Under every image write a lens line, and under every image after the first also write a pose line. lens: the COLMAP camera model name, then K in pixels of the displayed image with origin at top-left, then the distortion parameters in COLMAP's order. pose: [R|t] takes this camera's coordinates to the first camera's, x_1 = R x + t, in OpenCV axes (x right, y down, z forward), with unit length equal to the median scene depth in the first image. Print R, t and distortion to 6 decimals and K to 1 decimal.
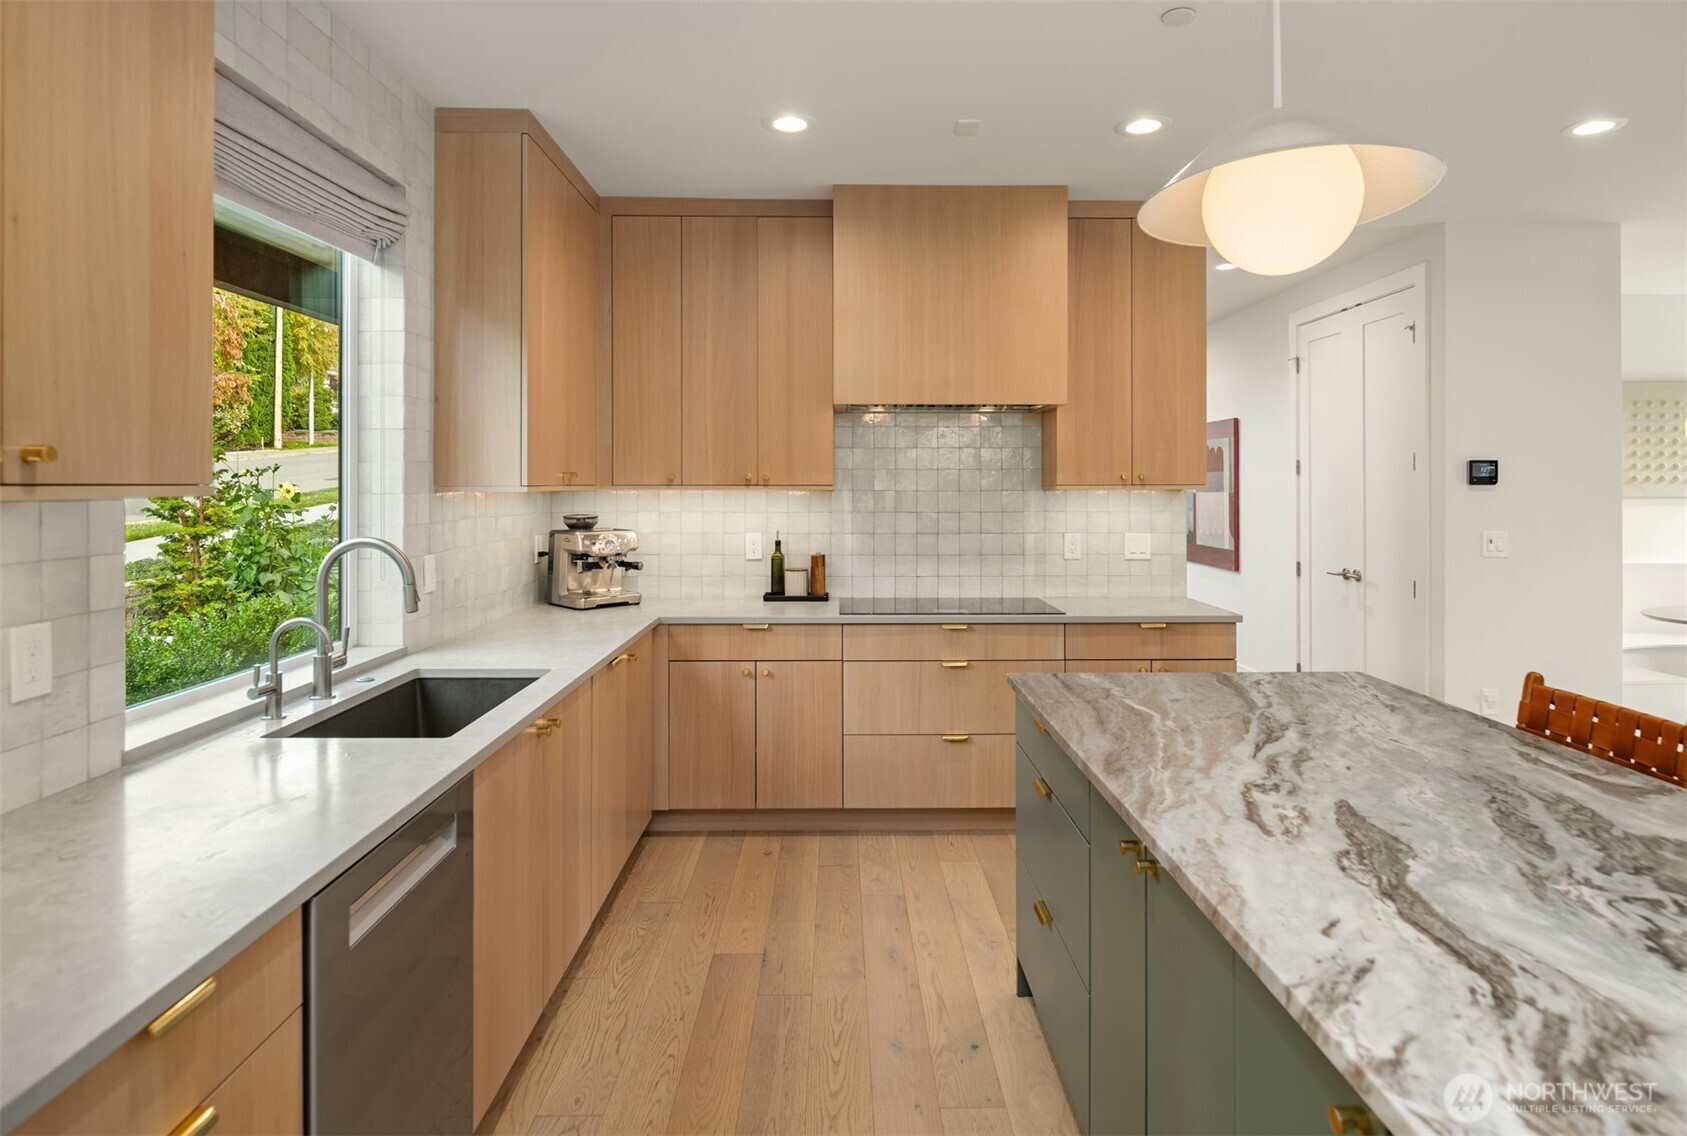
lens RADIAL K [[928.0, 0, 858.9], [0, 928.0, 492.9], [0, 0, 1]] dist [0.001388, -0.003421]
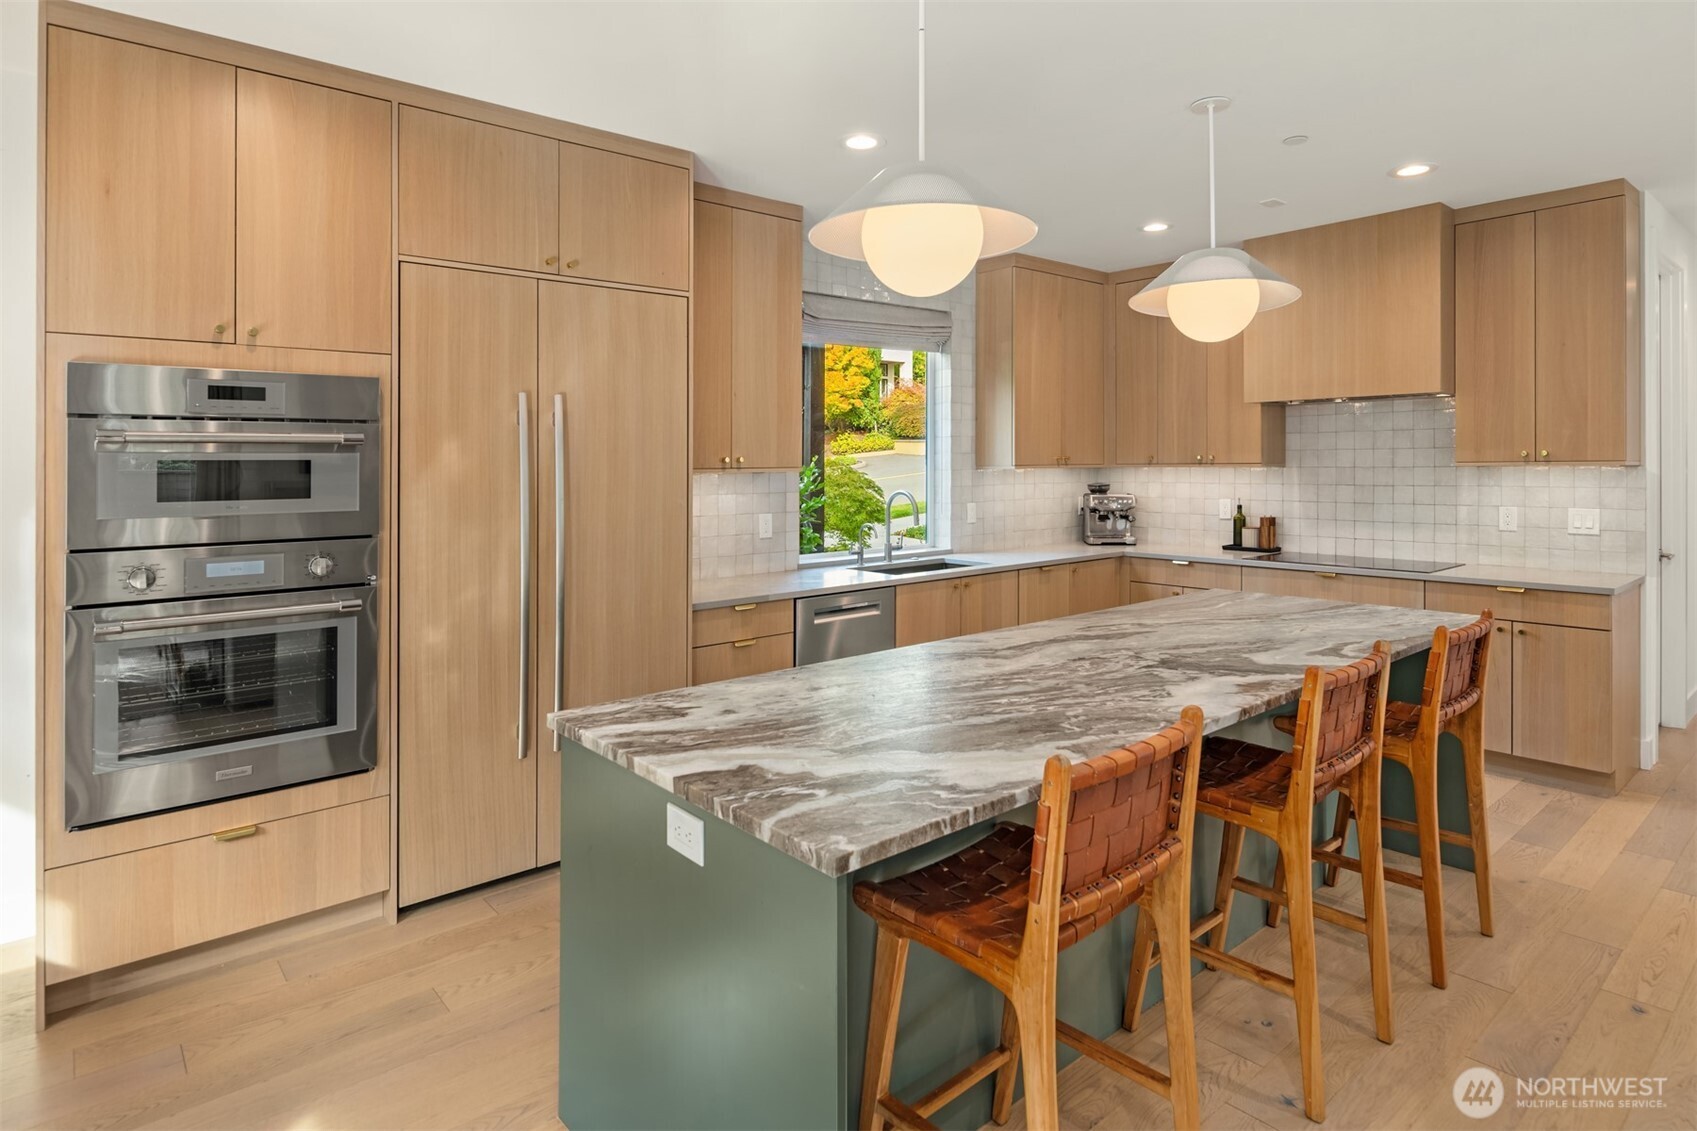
lens RADIAL K [[933.5, 0, 861.6], [0, 933.5, 482.1], [0, 0, 1]] dist [0.001388, -0.003421]
pose [[0.636443, 0.010086, -0.771258, 0.598243], [0.003291, 0.999870, 0.015792, -0.004019], [0.771316, -0.012589, 0.636327, -0.259037]]
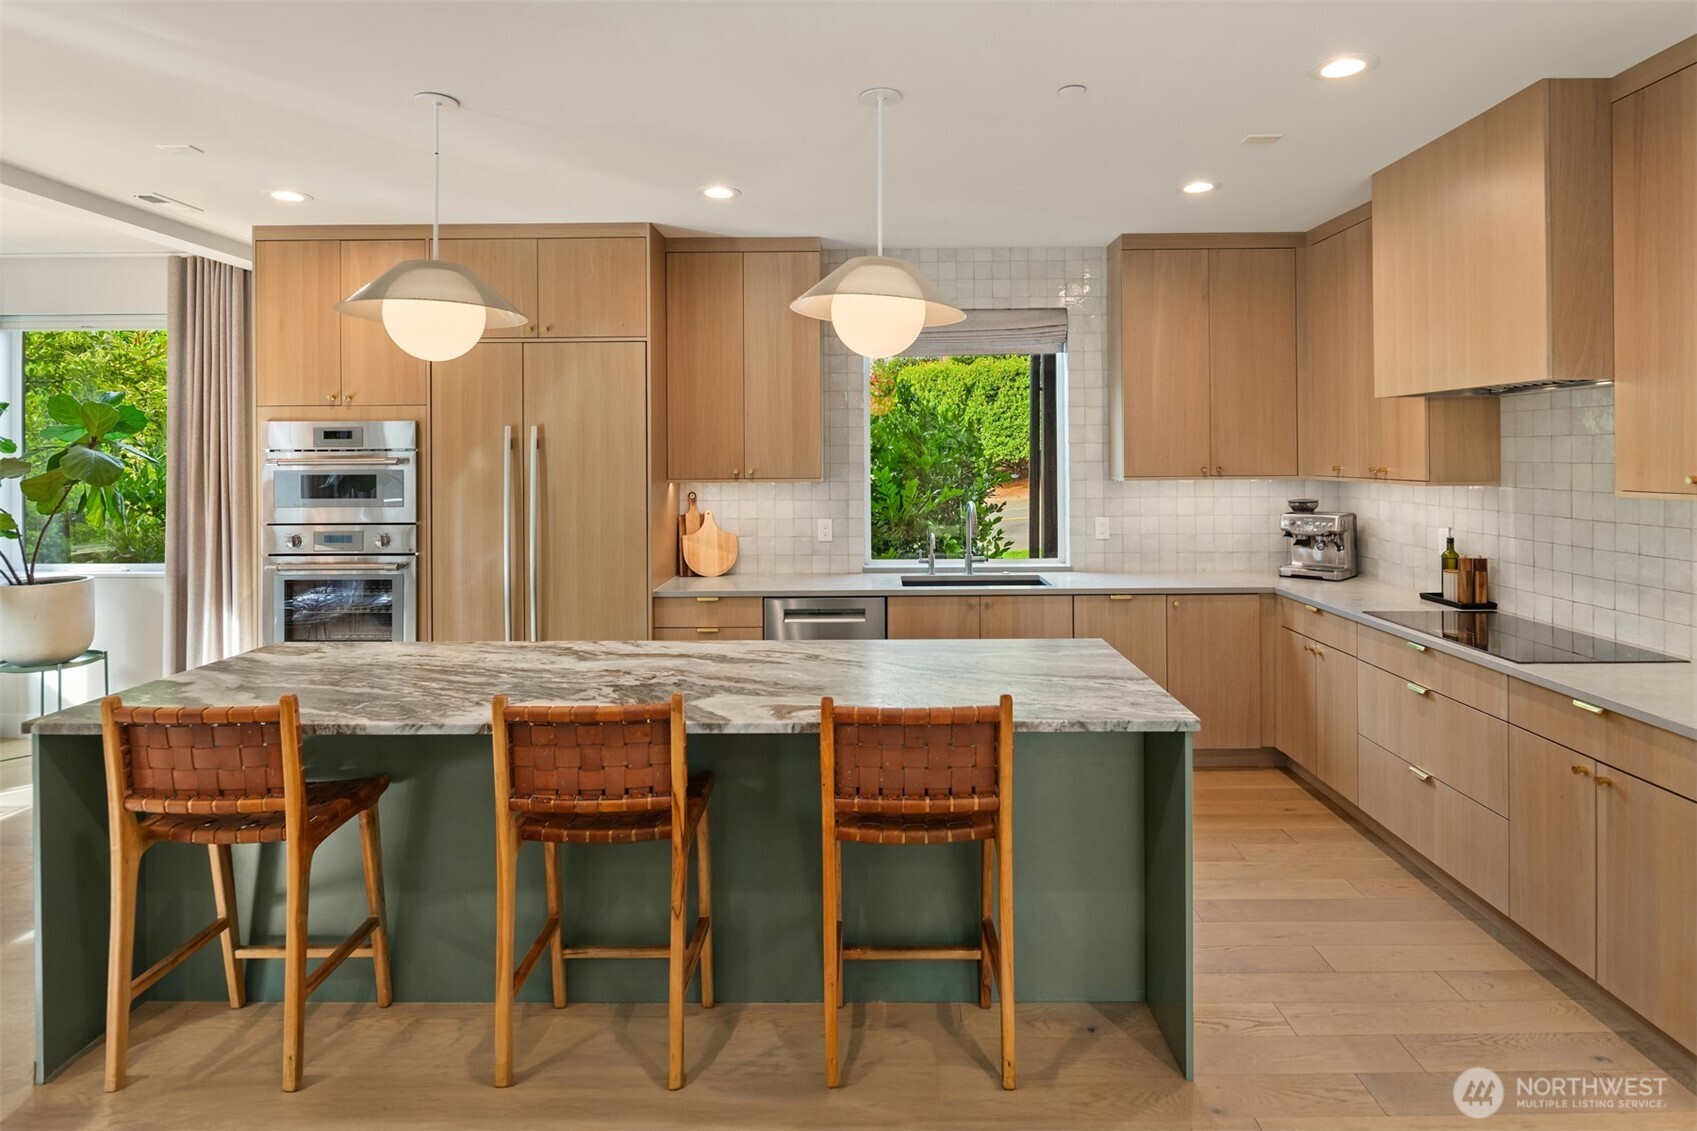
lens RADIAL K [[933.5, 0, 856.3], [0, 933.5, 471.5], [0, 0, 1]] dist [0.001388, -0.003421]
pose [[-0.039230, 0.017940, -0.999069, 0.879882], [0.000384, 0.999839, 0.017939, -0.032788], [0.999230, 0.000321, -0.039231, 0.445264]]
